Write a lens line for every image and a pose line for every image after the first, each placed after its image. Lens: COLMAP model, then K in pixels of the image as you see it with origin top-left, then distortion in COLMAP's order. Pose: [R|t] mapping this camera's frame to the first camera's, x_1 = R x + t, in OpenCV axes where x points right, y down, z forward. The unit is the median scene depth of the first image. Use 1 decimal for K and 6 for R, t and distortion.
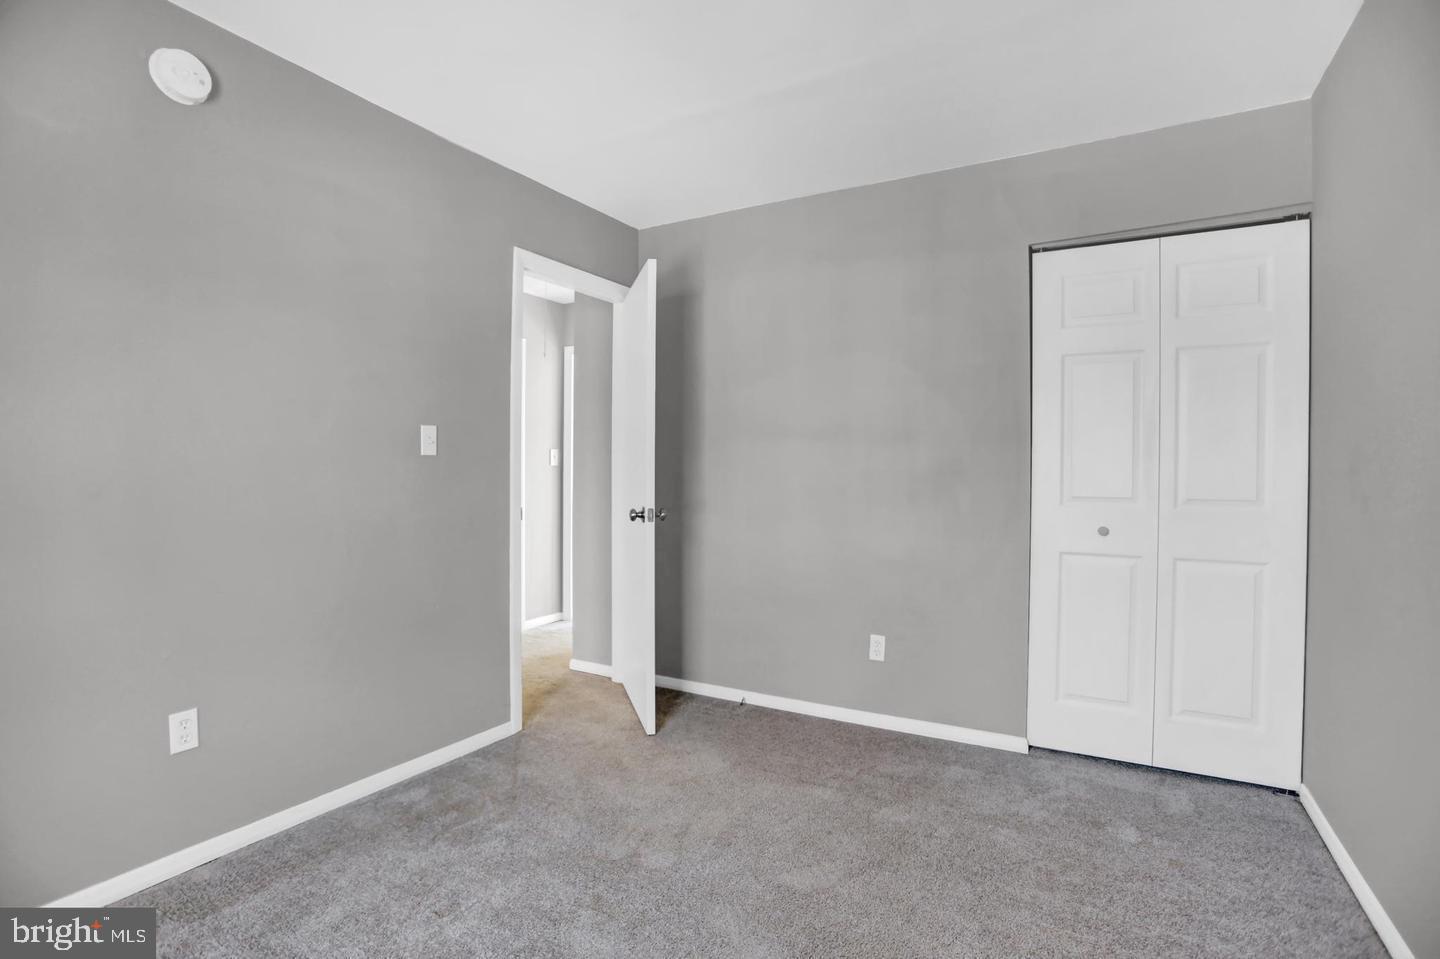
lens RADIAL K [[695.0, 0, 720.9], [0, 695.0, 477.4], [0, 0, 1]] dist [-0.006504, 0.005483]
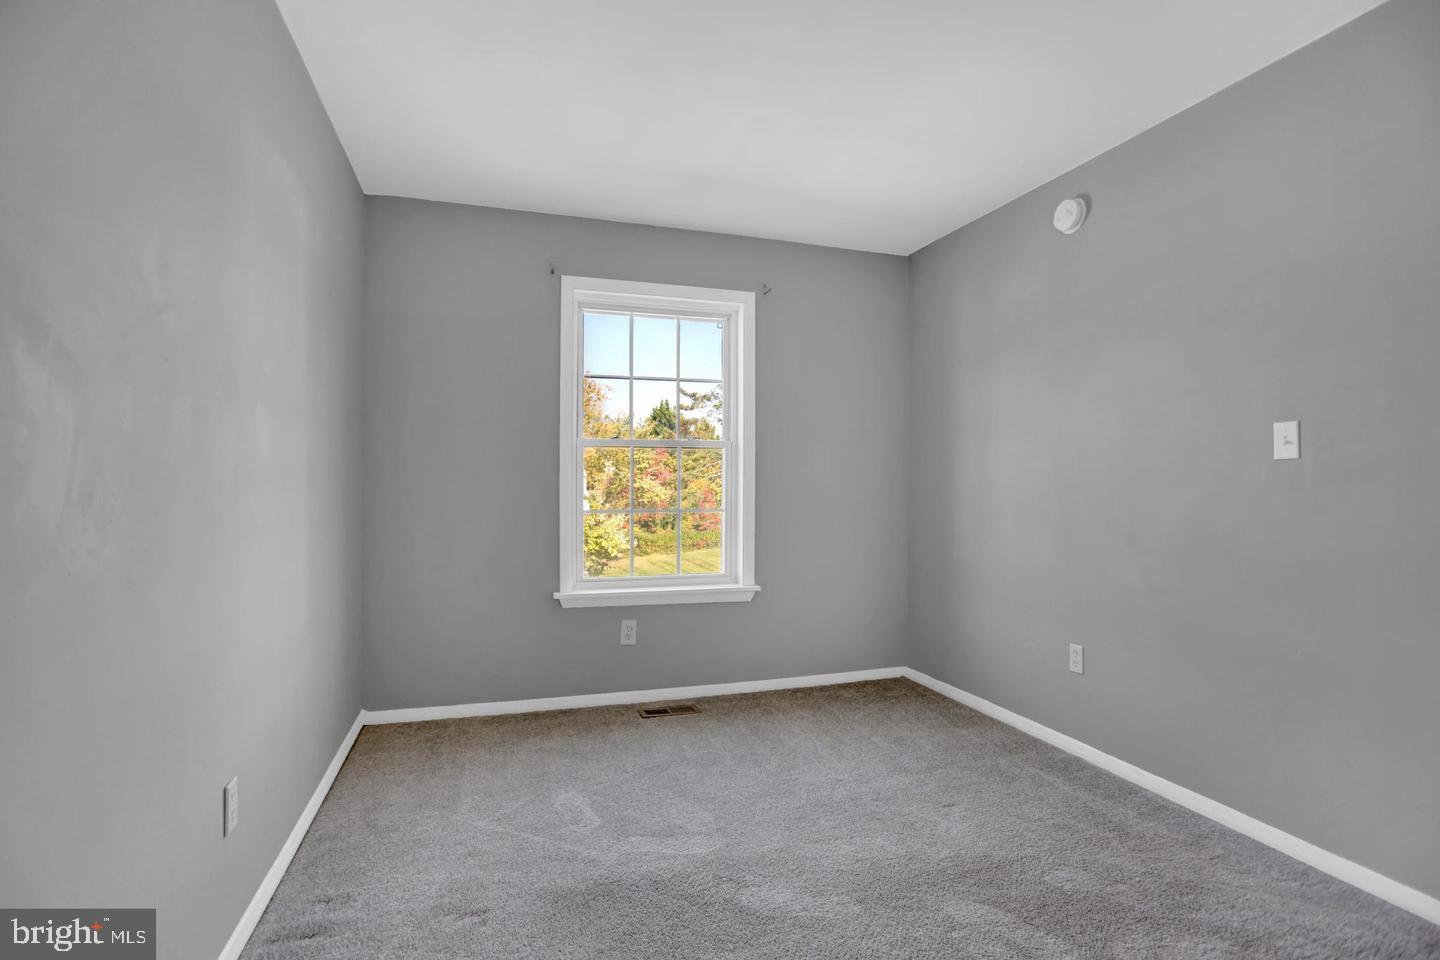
lens RADIAL K [[695.0, 0, 719.9], [0, 695.0, 483.5], [0, 0, 1]] dist [-0.006504, 0.005483]
pose [[-0.679931, -0.000116, -0.733276, 0.599532], [-0.002148, 0.999996, 0.001834, -0.003881], [0.733273, 0.002822, -0.679929, 1.070247]]
